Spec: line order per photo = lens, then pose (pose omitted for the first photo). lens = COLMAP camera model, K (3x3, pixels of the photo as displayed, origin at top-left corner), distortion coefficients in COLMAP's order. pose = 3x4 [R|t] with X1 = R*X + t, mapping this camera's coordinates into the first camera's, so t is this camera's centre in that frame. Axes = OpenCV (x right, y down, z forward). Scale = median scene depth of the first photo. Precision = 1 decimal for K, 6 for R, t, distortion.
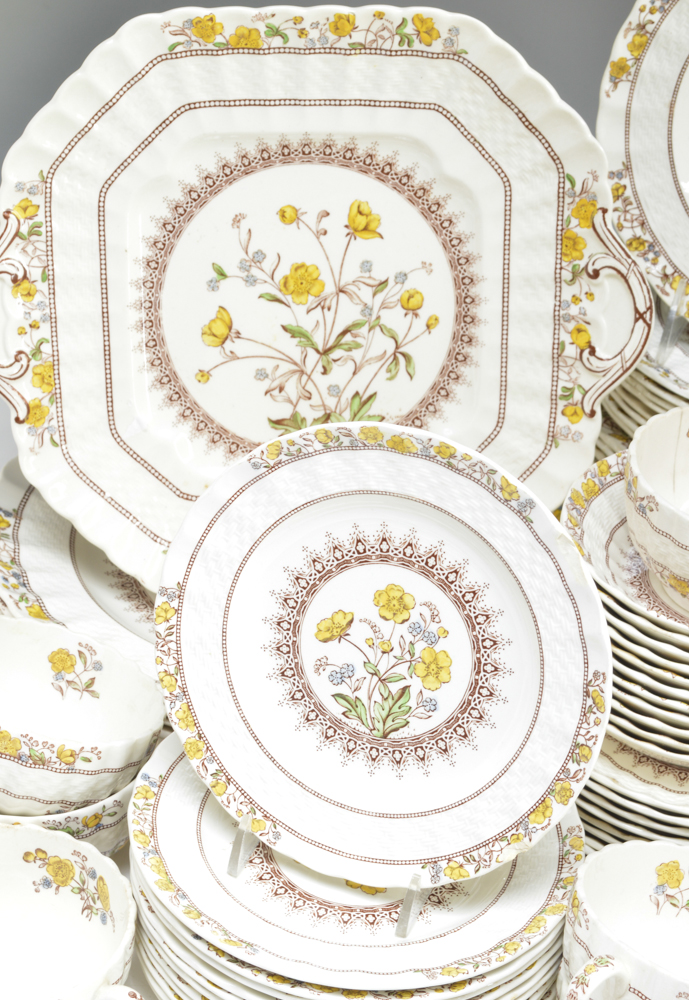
lens RADIAL K [[2053.6, 0, 302.8], [0, 2053.6, 603.8], [0, 0, 1]] dist [0.001598, 0.008147]
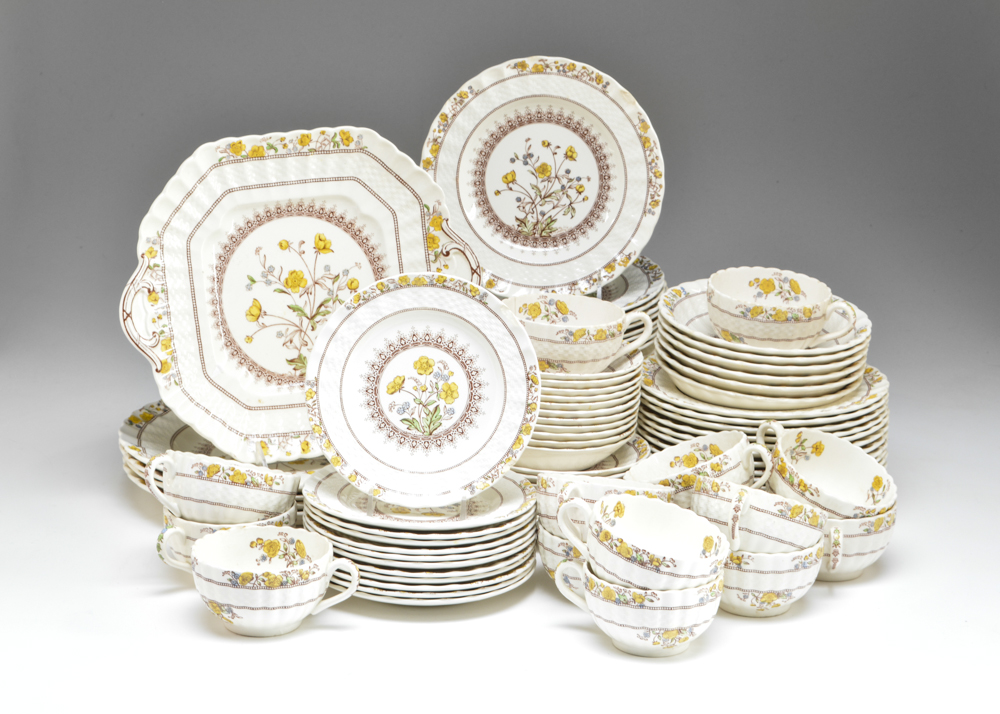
lens RADIAL K [[2407.2, 0, 500.0], [0, 2407.2, 357.0], [0, 0, 1]] dist [0.068232, 0.363713]
pose [[0.931635, -0.126306, 0.340738, -0.592125], [0.233298, 0.926791, -0.294329, 0.604105], [-0.278617, 0.353701, 0.892899, -0.985399]]
